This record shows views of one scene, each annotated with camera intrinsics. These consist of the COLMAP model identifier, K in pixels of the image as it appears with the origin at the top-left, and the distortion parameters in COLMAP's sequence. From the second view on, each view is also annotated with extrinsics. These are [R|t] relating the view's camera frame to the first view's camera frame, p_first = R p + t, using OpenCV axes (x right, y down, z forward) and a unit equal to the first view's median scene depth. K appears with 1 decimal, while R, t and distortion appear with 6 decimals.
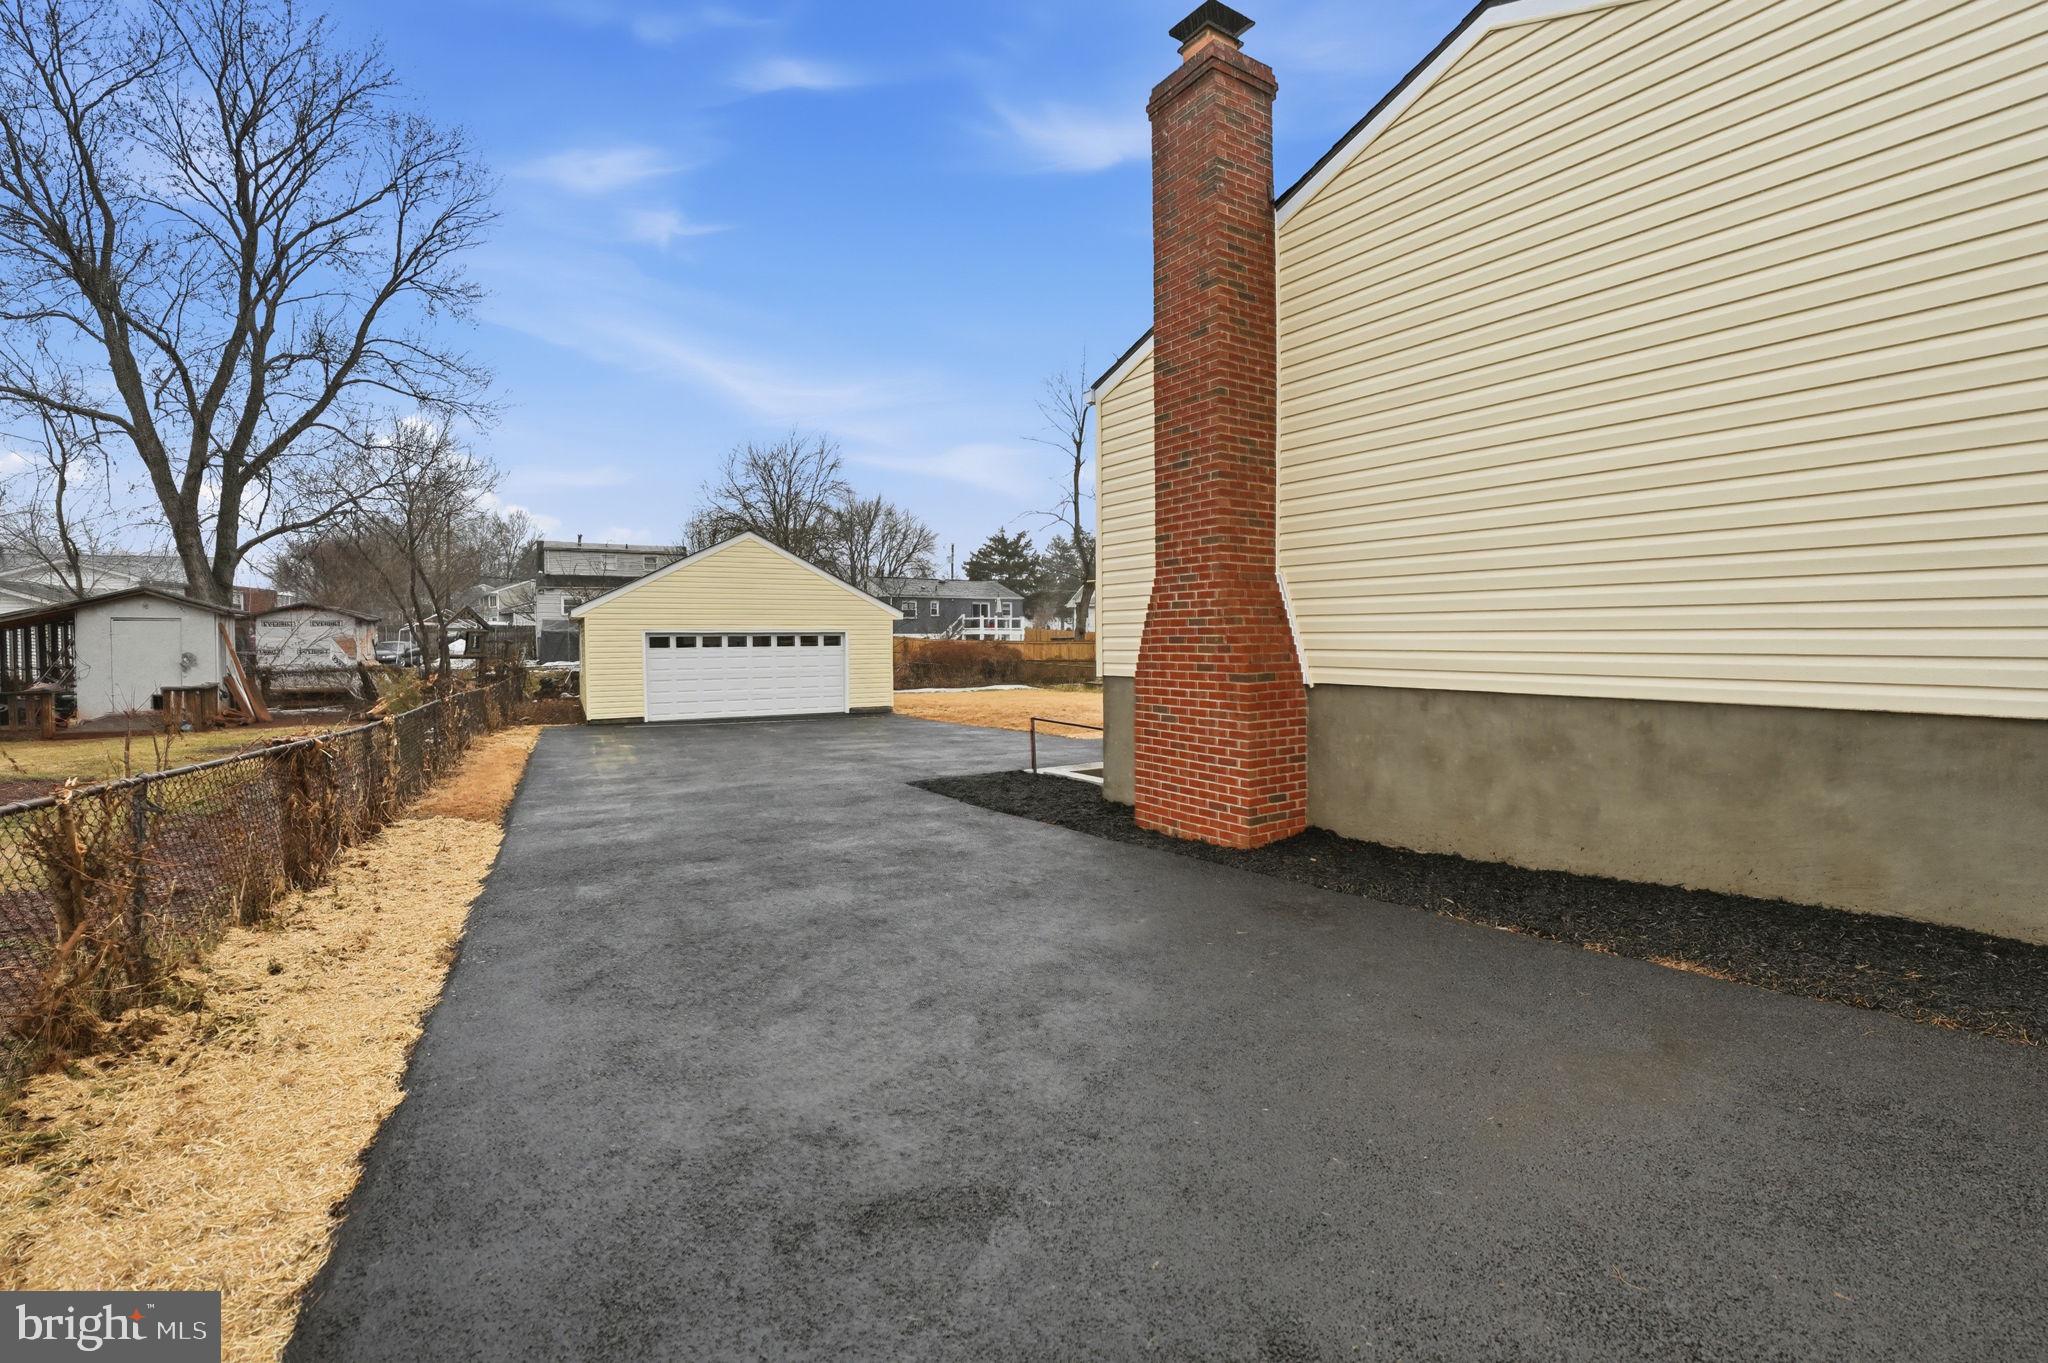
lens RADIAL K [[896.4, 0, 1019.8], [0, 896.4, 643.9], [0, 0, 1]] dist [-0.024302, 0.000373]
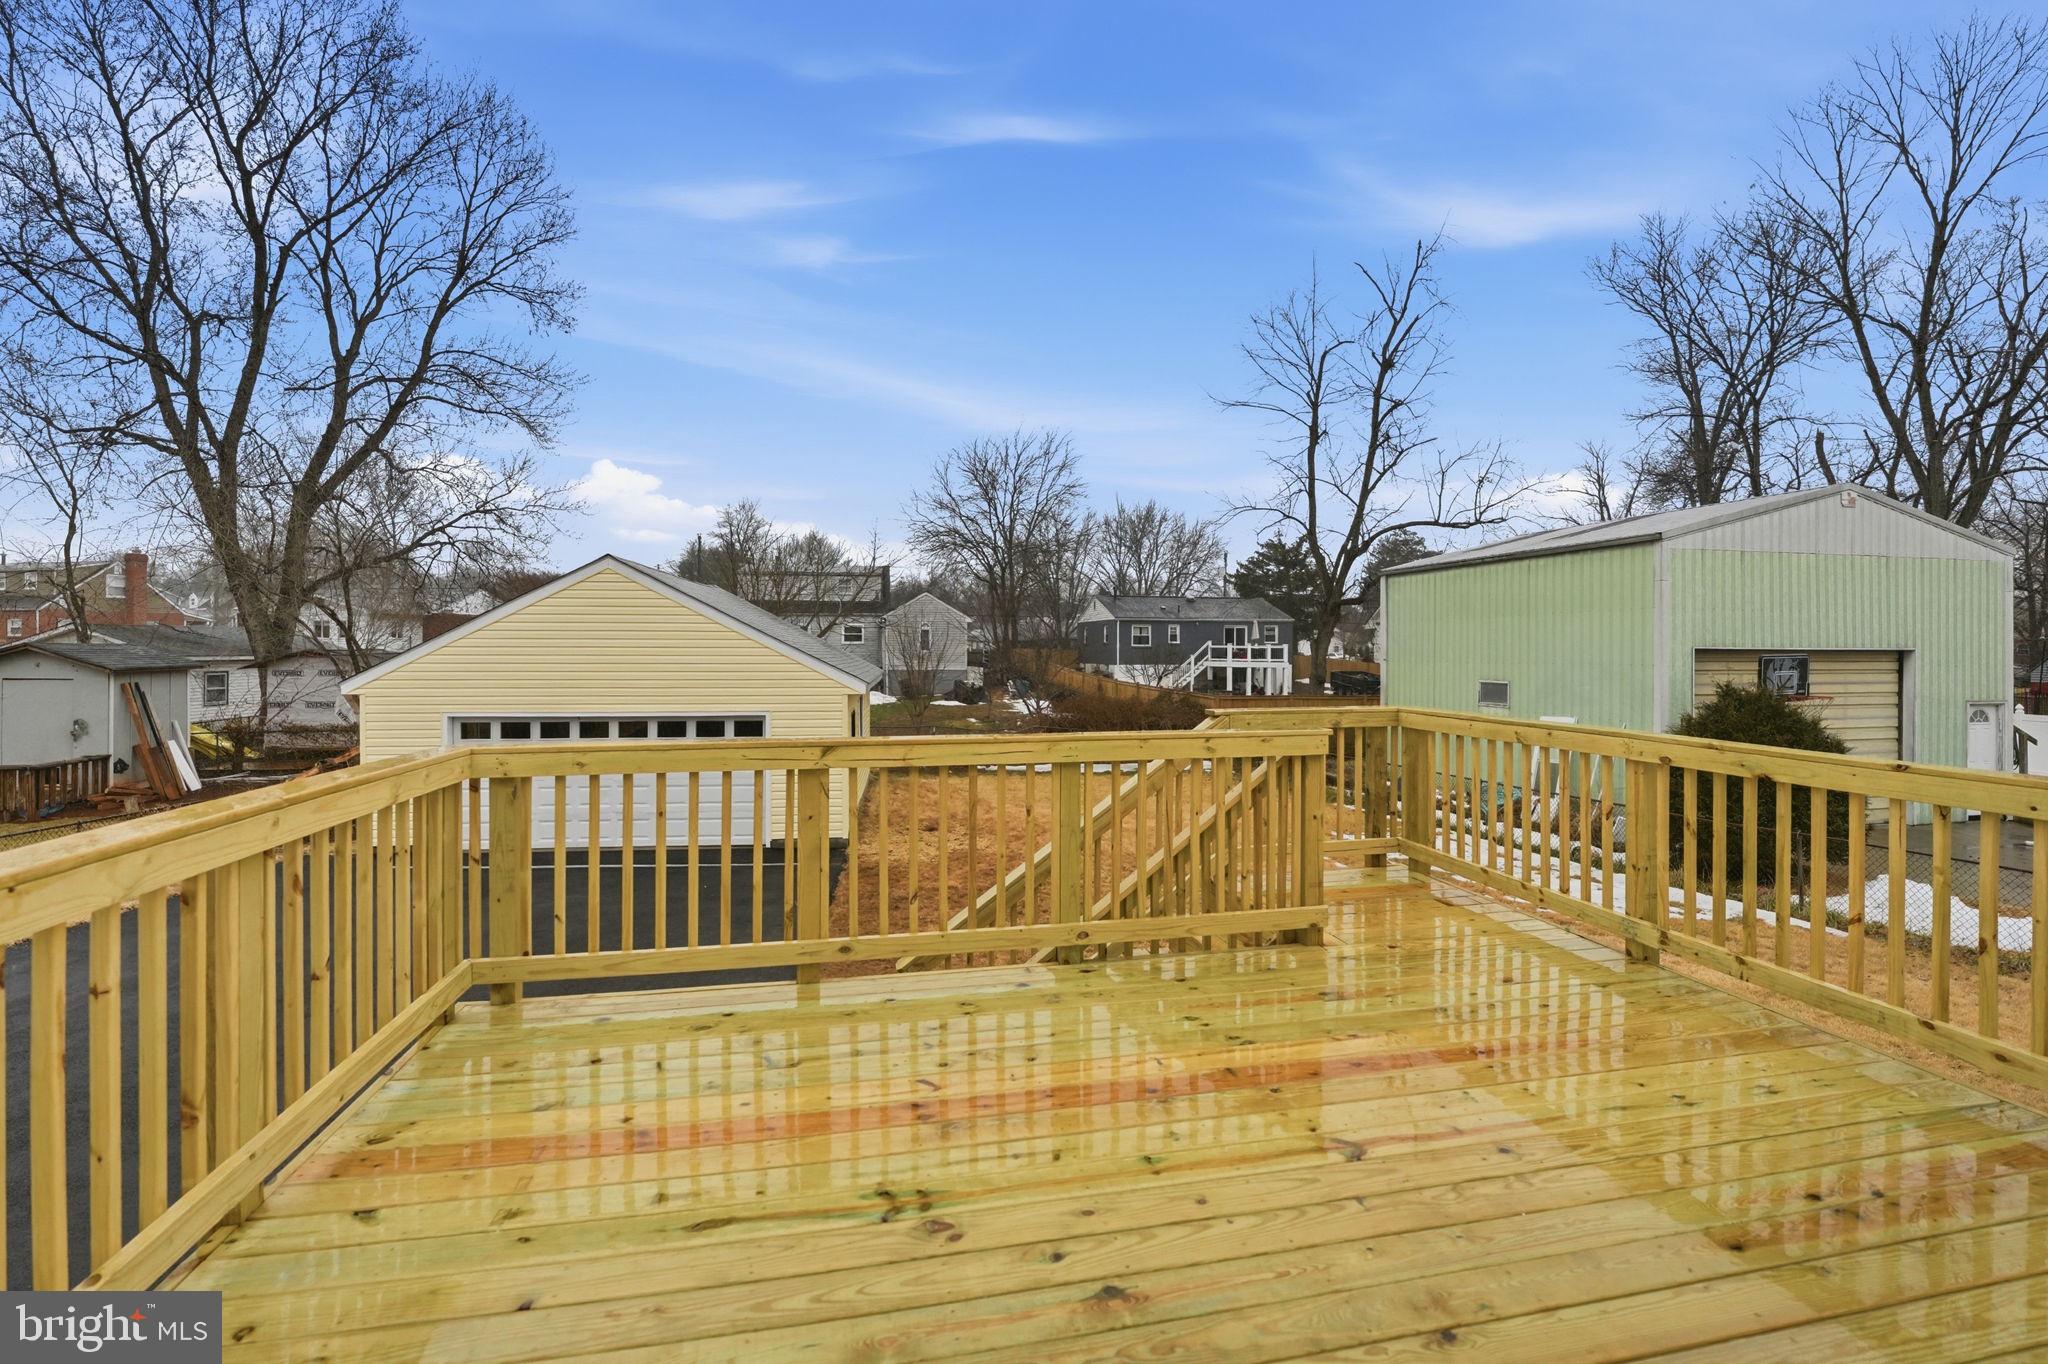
lens RADIAL K [[896.4, 0, 1019.8], [0, 896.4, 644.4], [0, 0, 1]] dist [-0.024302, 0.000373]
pose [[0.927445, 0.008722, -0.373858, 0.112429], [-0.011226, 0.999927, -0.004523, -0.034824], [0.373791, 0.008391, 0.927475, 0.276261]]
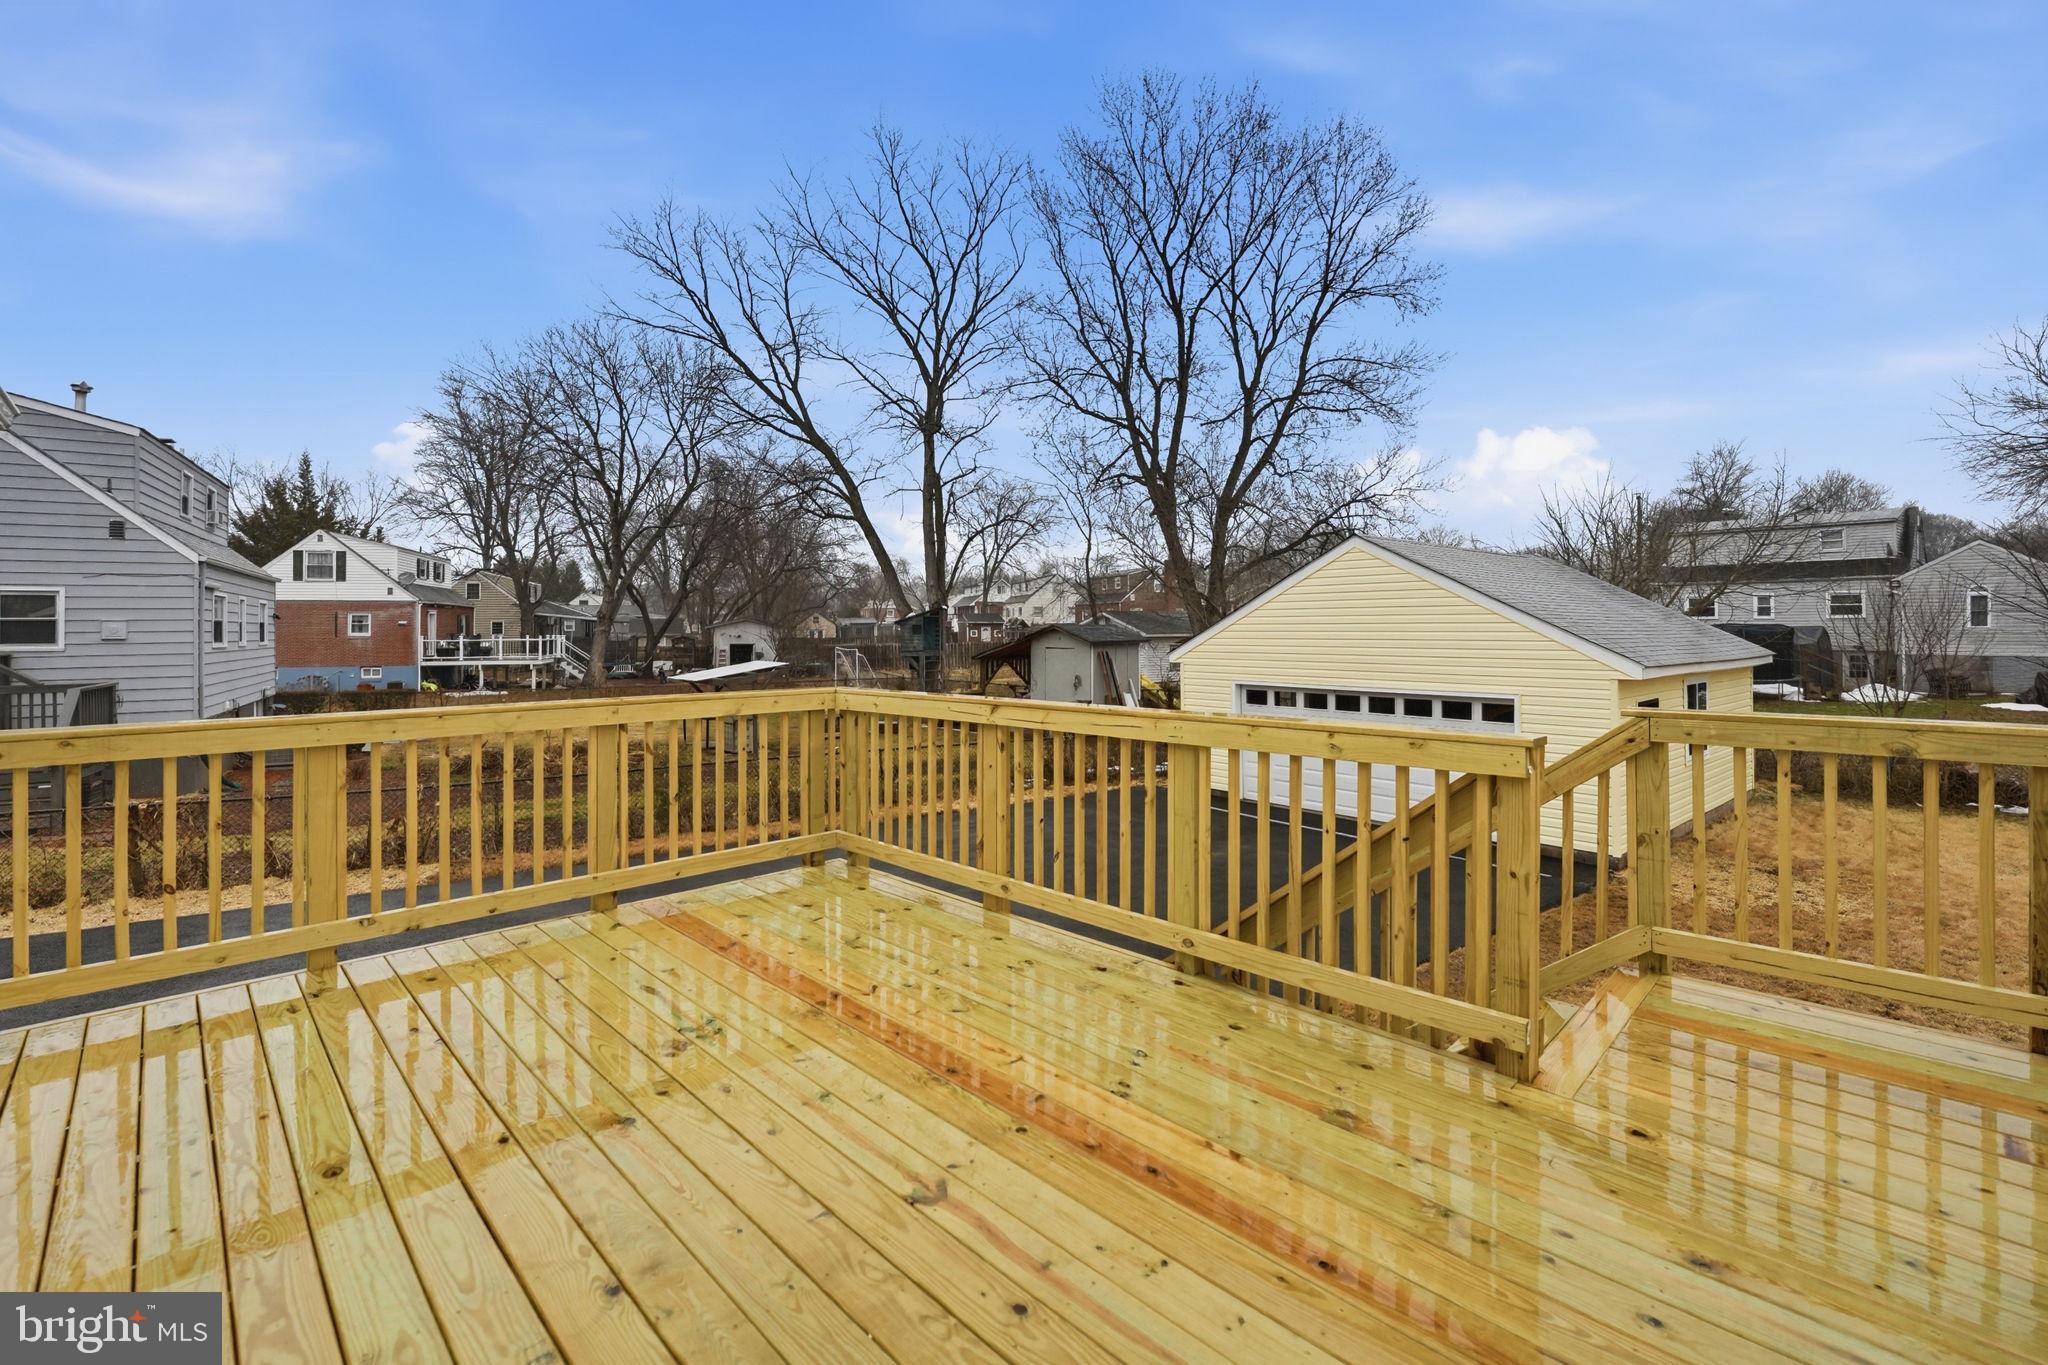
lens RADIAL K [[906.1, 0, 1023.6], [0, 906.1, 621.0], [0, 0, 1]] dist [-0.015038, -0.000060]
pose [[0.182227, 0.001284, -0.983256, 0.166038], [-0.002067, 0.999997, 0.000923, -0.034630], [0.983254, 0.001865, 0.182230, 0.339254]]
